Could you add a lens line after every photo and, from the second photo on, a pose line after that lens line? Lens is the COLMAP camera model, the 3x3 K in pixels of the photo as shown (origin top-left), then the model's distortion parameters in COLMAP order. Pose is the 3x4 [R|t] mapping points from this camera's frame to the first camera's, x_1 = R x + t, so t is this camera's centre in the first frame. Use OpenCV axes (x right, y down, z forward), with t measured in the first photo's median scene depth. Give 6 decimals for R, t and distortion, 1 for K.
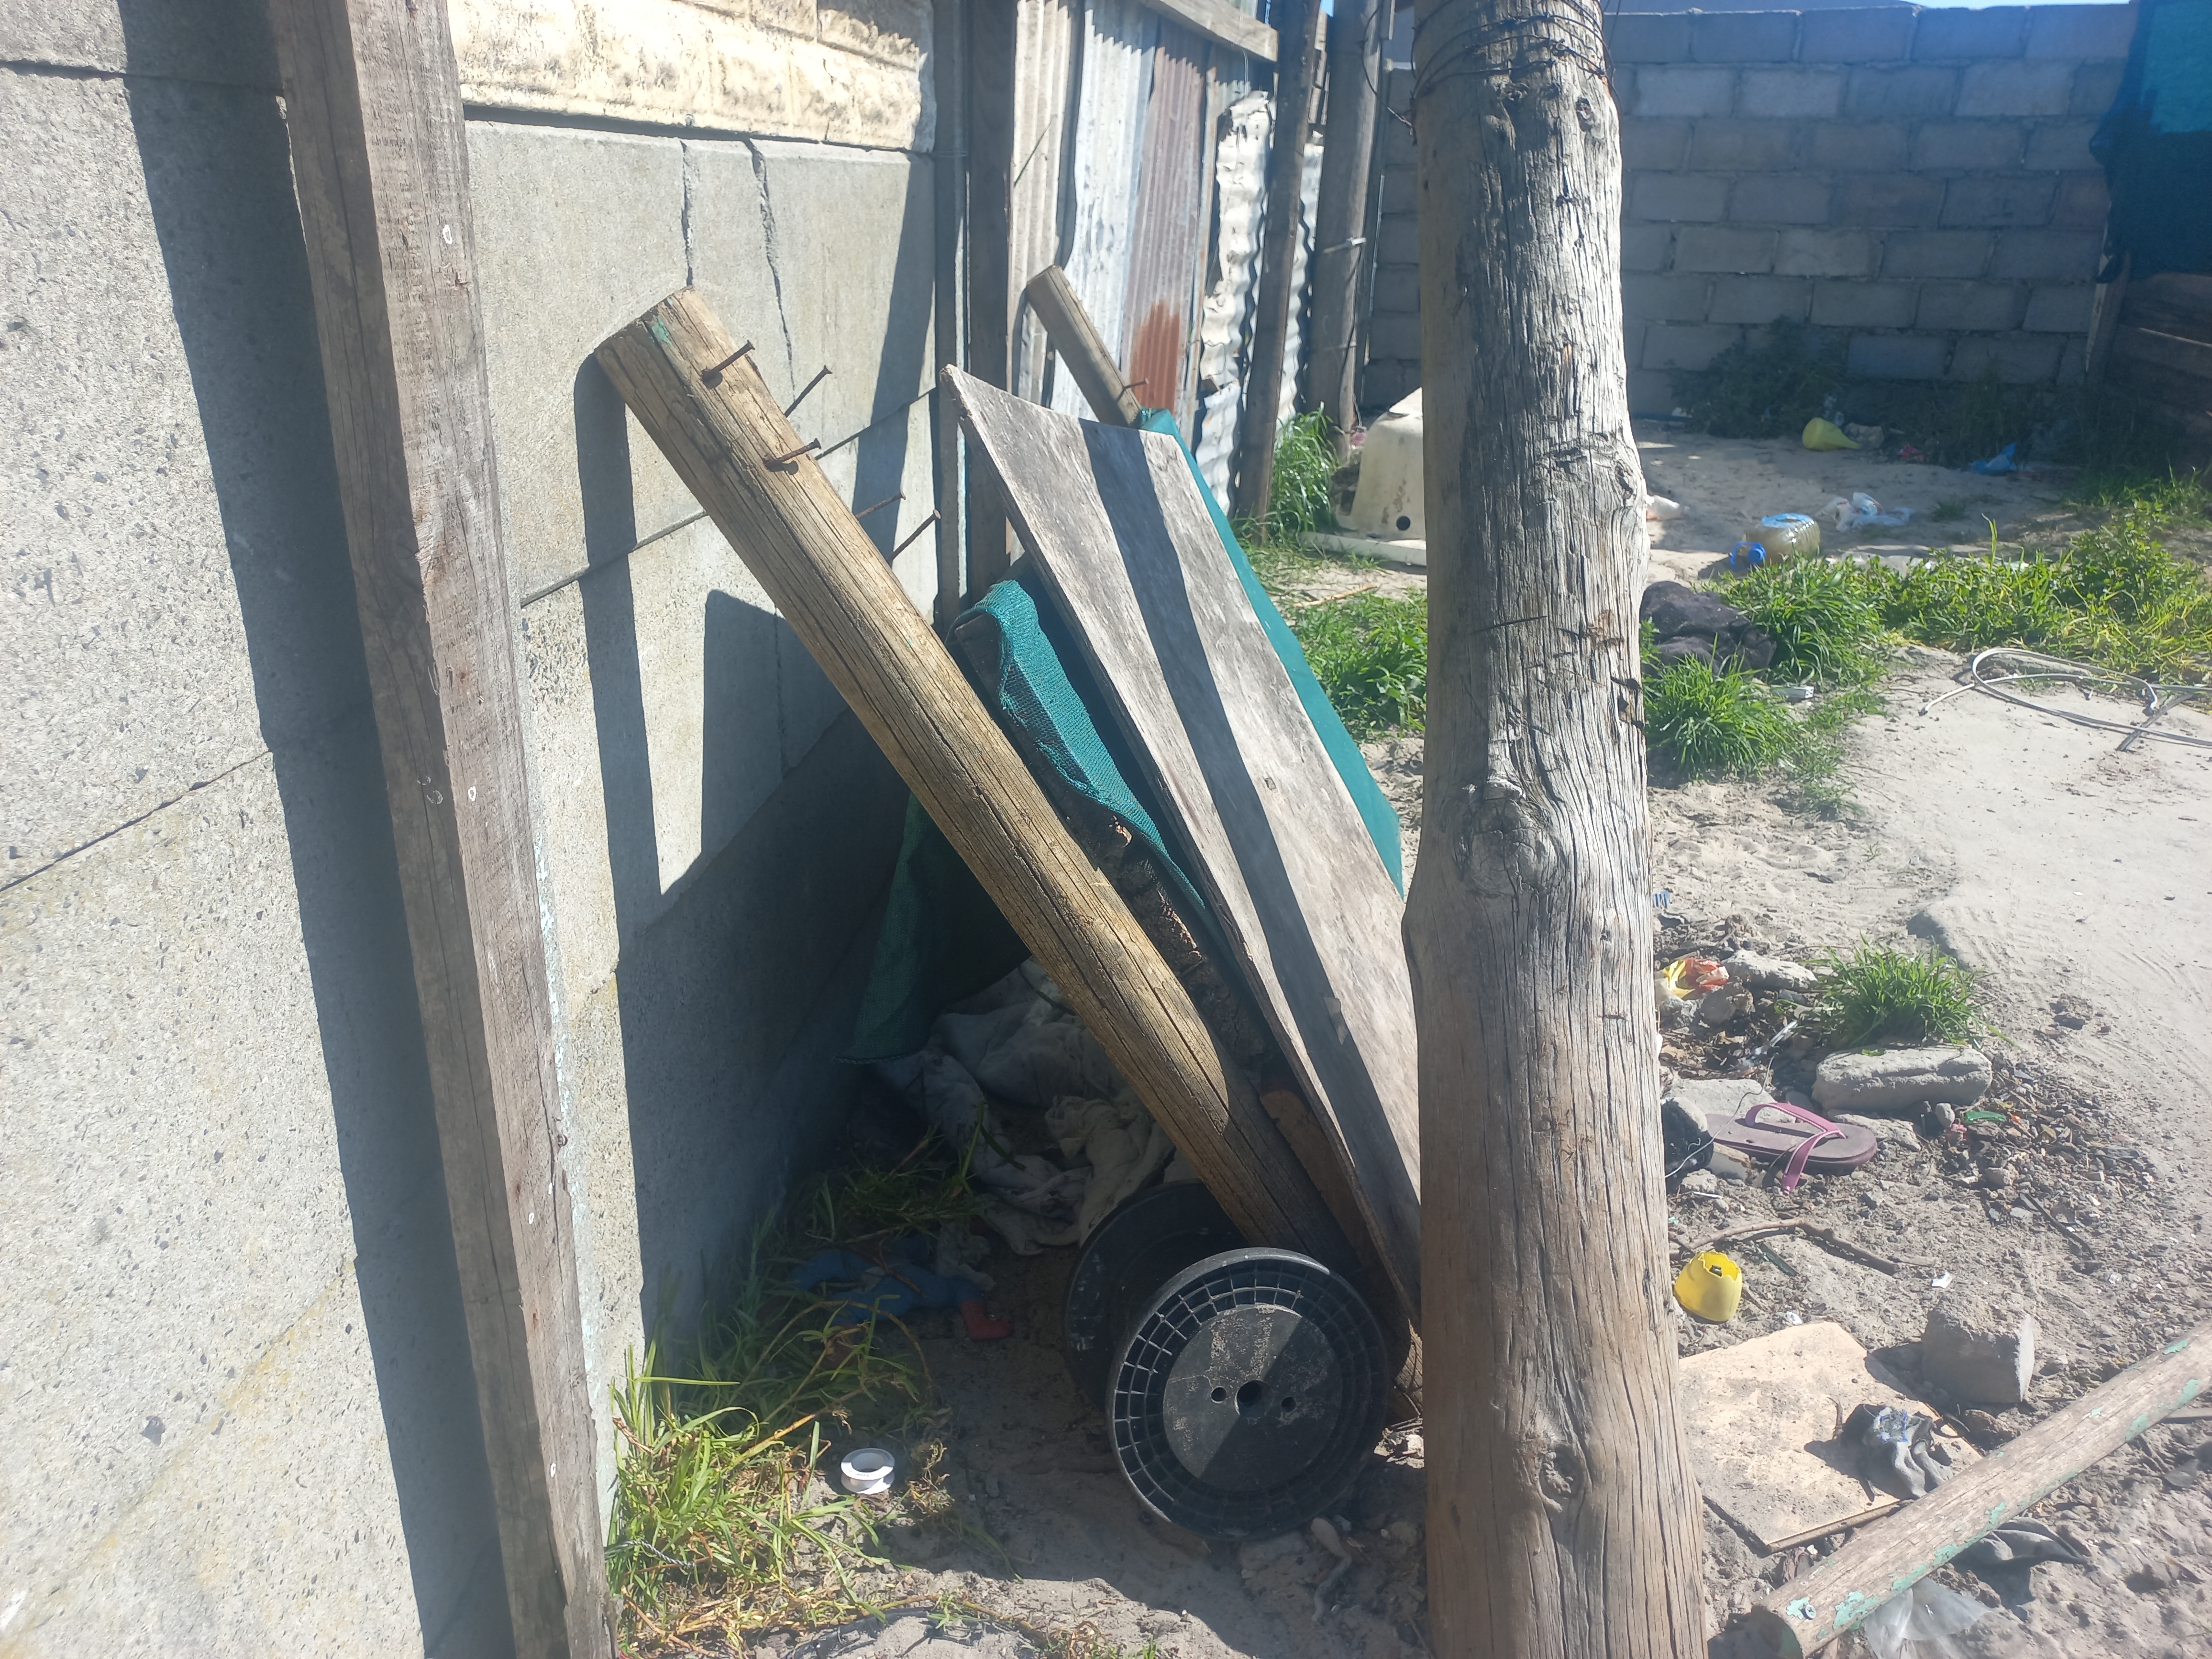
lens RADIAL K [[1519.5, 0, 1075.2], [0, 1519.5, 819.1], [0, 0, 1]] dist [0.021104, 0.003591]
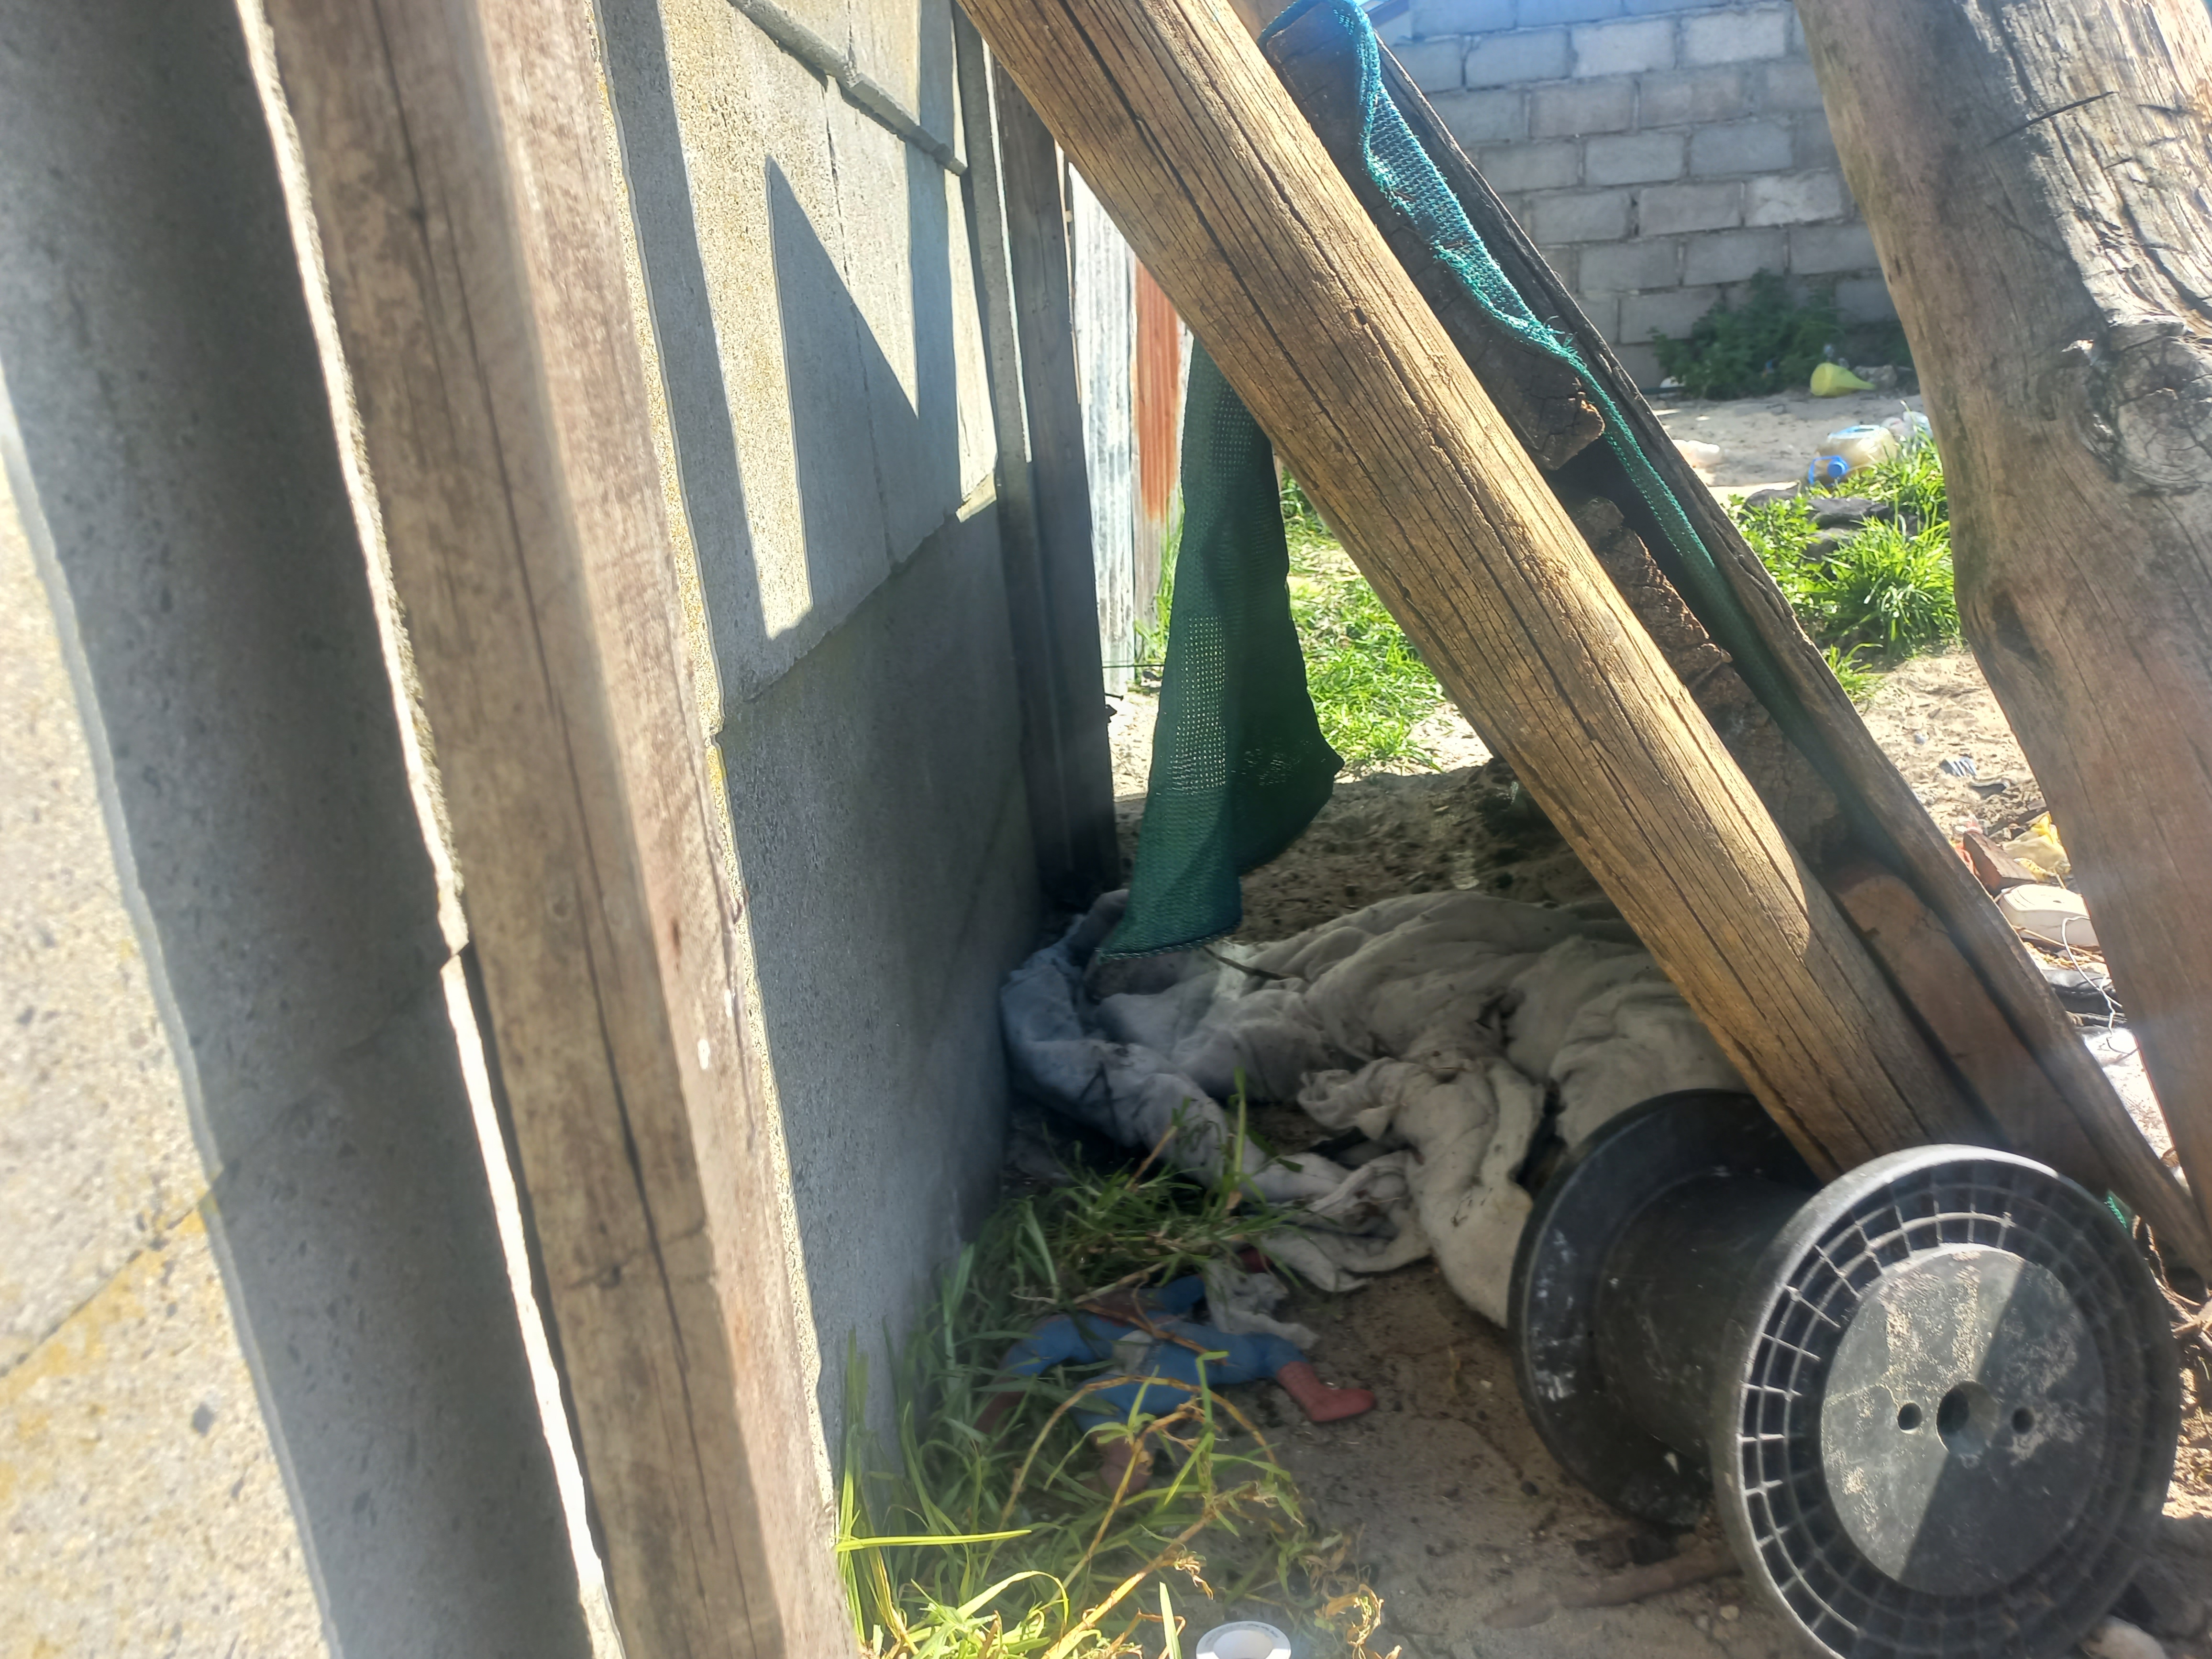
lens RADIAL K [[1624.6, 0, 1110.7], [0, 1624.6, 837.0], [0, 0, 1]] dist [-0.003996, 0.030329]
pose [[0.990358, -0.129816, 0.048369, -0.110519], [0.132652, 0.989287, -0.060946, 0.101241], [-0.039939, 0.066774, 0.996968, 0.248862]]
